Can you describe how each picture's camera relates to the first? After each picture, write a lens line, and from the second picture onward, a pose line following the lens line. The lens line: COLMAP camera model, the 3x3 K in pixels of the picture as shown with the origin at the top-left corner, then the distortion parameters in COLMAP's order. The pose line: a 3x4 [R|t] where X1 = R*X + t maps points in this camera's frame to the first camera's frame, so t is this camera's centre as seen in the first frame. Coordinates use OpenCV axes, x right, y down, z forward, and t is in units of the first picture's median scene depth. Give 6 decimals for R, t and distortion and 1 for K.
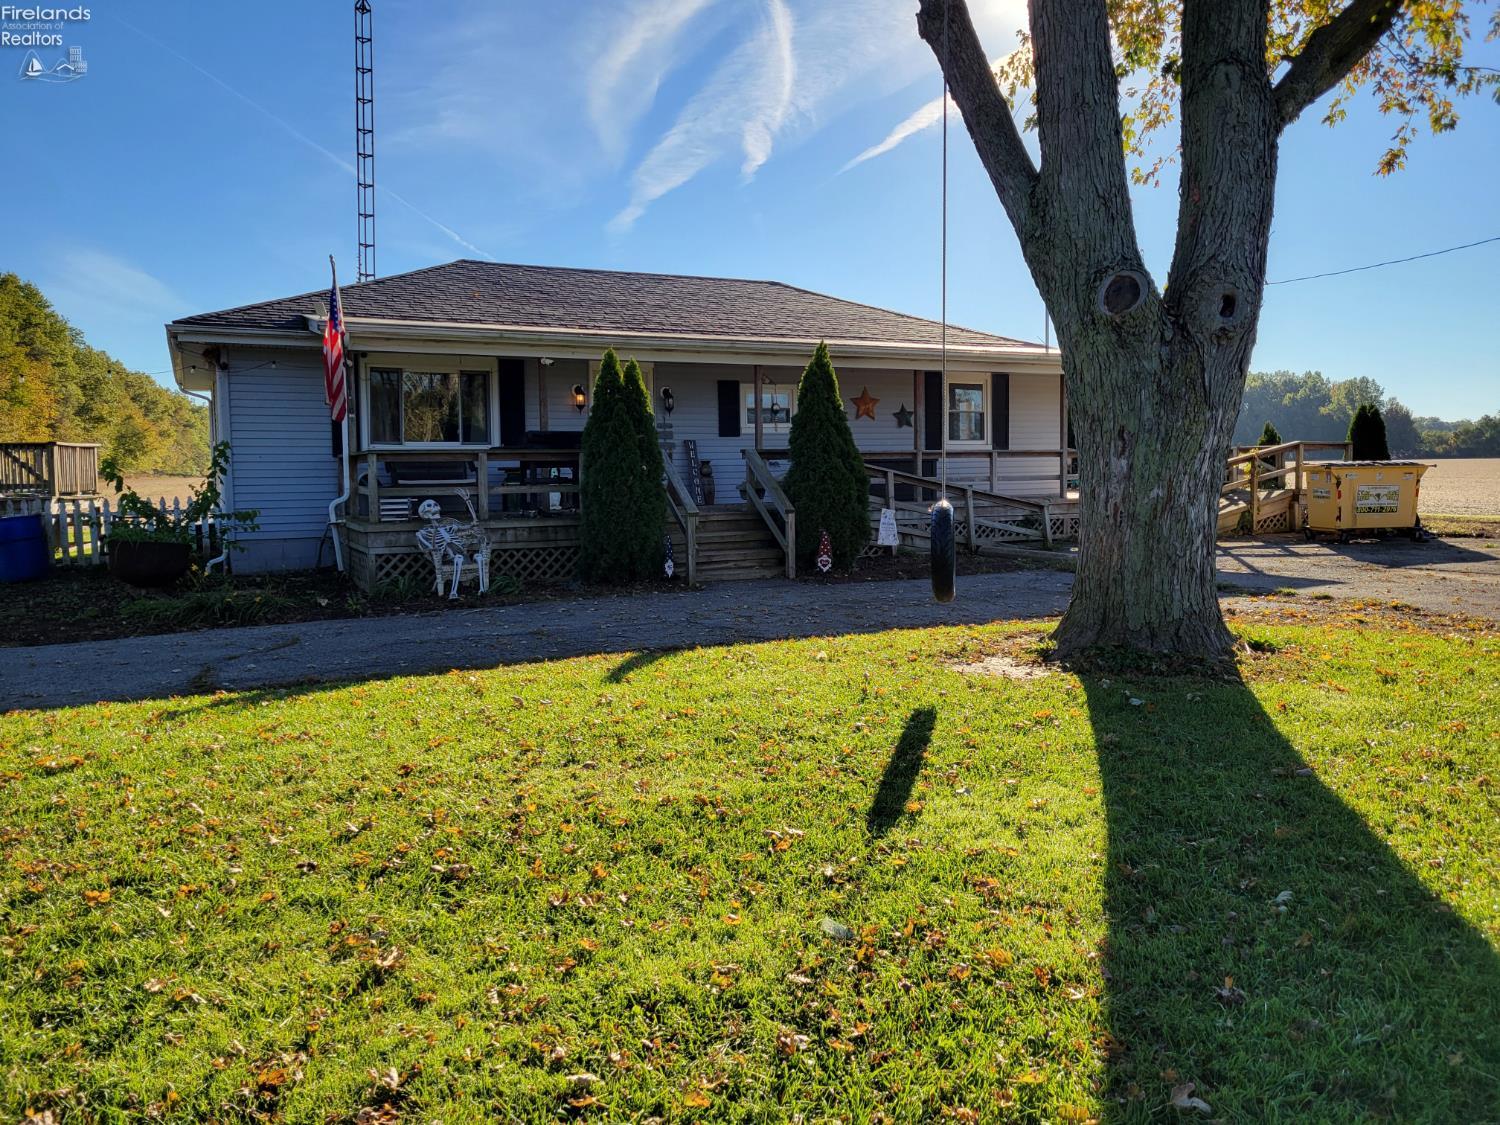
lens RADIAL K [[1168.2, 0, 751.1], [0, 1168.2, 607.2], [0, 0, 1]] dist [0.059844, -0.039352]
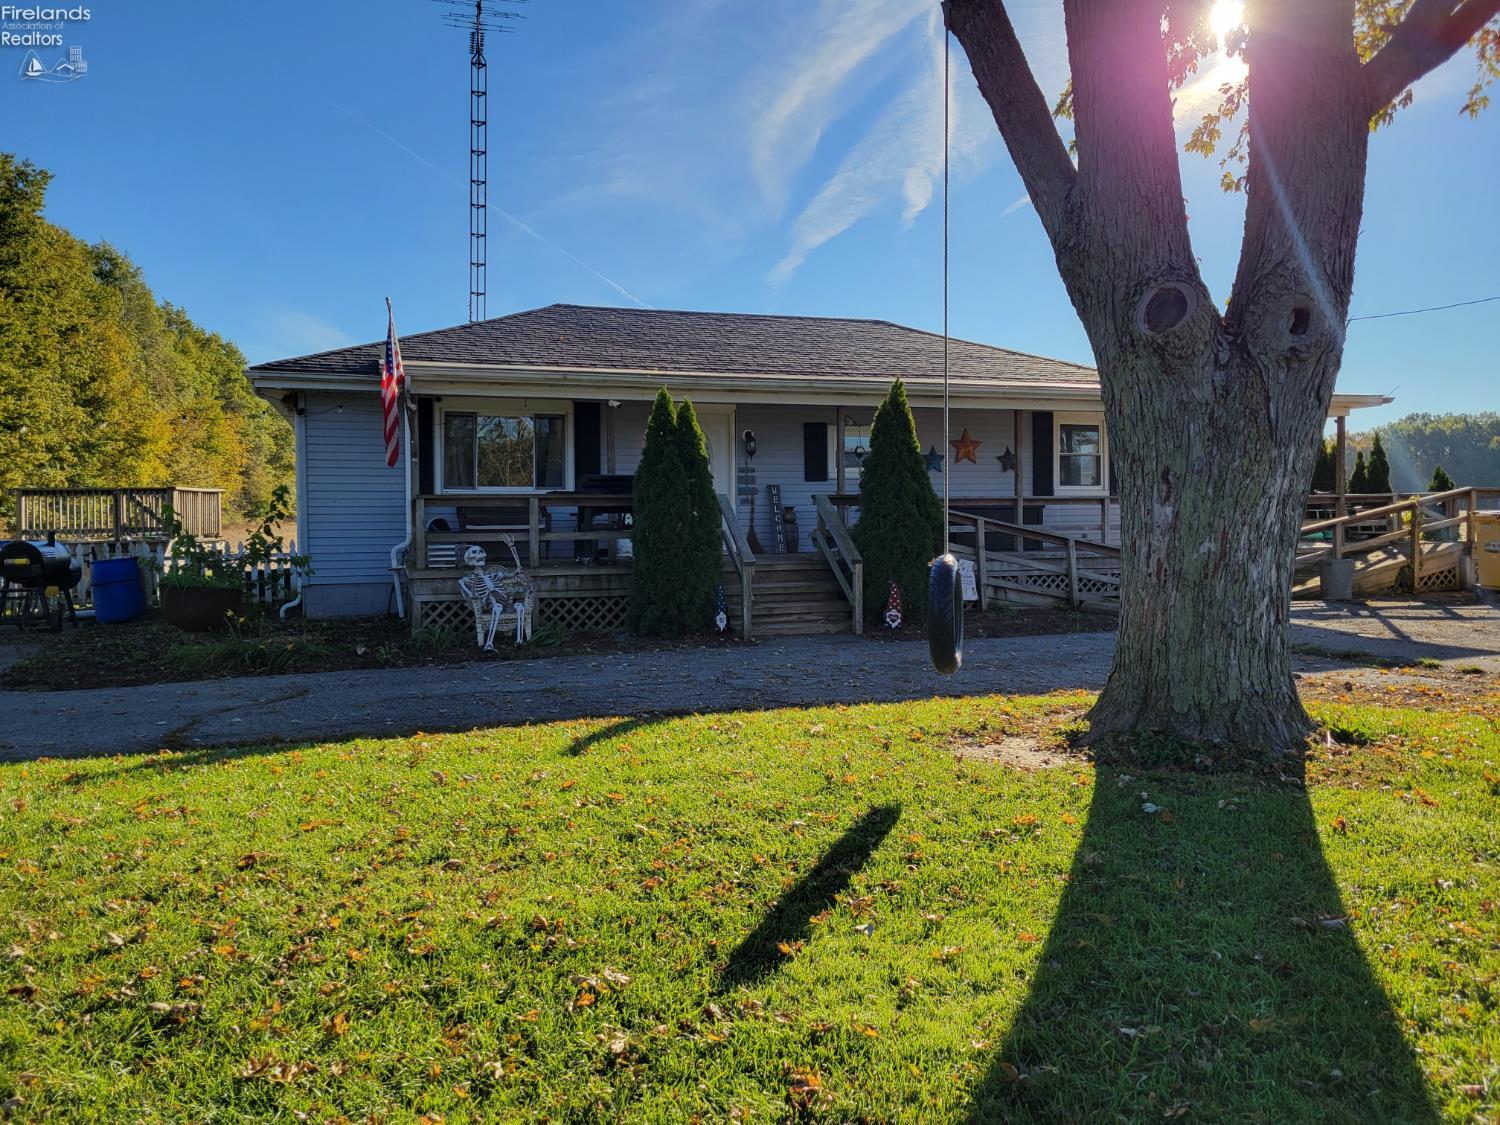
lens RADIAL K [[1168.2, 0, 751.1], [0, 1168.2, 607.2], [0, 0, 1]] dist [0.059844, -0.039352]
pose [[0.989930, 0.015750, -0.140680, 0.084667], [-0.021189, 0.999081, -0.037248, -0.010289], [0.139964, 0.039854, 0.989354, 0.081867]]
